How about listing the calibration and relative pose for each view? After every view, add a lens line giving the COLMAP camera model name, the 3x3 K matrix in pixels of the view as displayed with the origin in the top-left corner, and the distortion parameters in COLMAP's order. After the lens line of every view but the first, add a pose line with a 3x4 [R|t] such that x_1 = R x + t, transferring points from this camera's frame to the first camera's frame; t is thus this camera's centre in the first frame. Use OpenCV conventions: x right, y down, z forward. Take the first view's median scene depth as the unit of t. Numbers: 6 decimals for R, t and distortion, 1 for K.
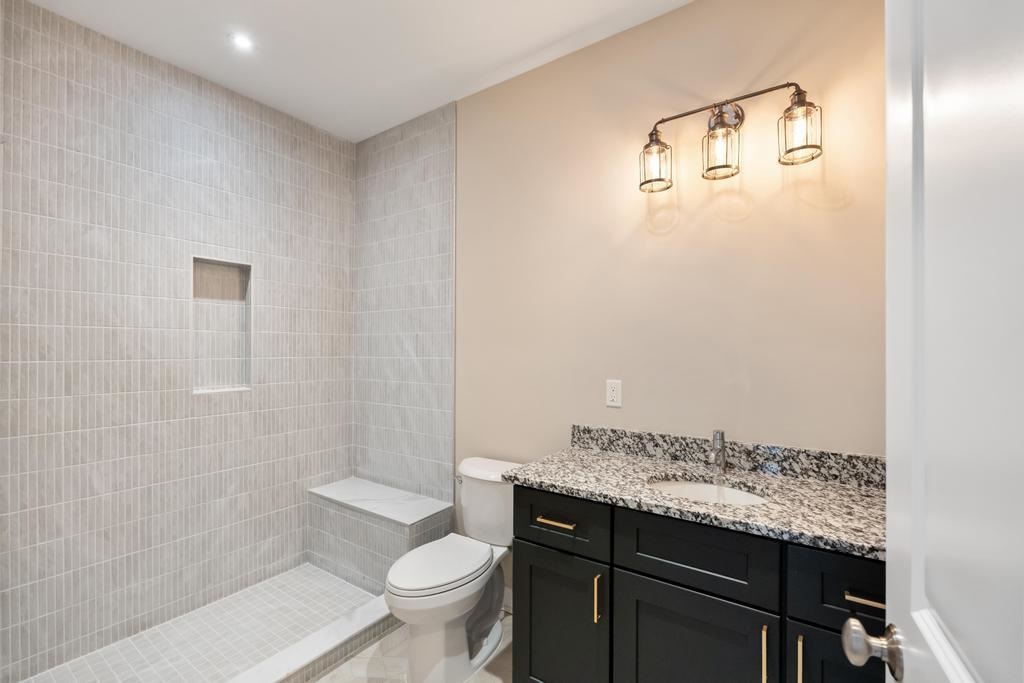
lens RADIAL K [[446.7, 0, 511.5], [0, 446.7, 346.1], [0, 0, 1]] dist [-0.006580, -0.000666]
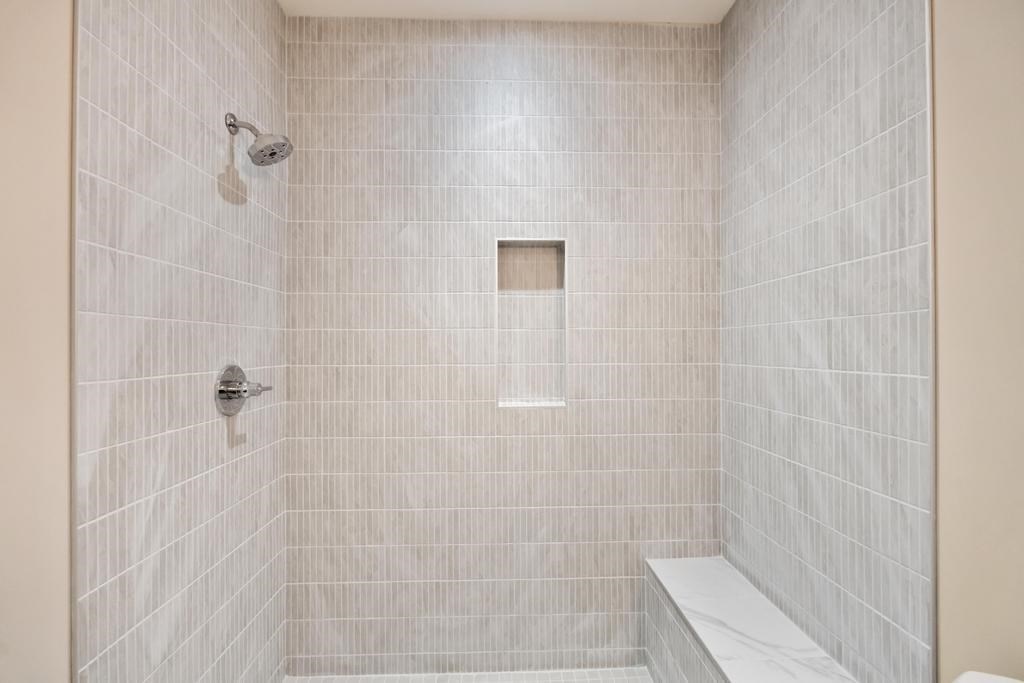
lens RADIAL K [[446.7, 0, 508.8], [0, 446.7, 344.9], [0, 0, 1]] dist [-0.006580, -0.000666]
pose [[0.599964, -0.009475, -0.799971, -0.039924], [0.009656, 0.999943, -0.004602, -0.003140], [0.799969, -0.004964, 0.600021, 0.470527]]
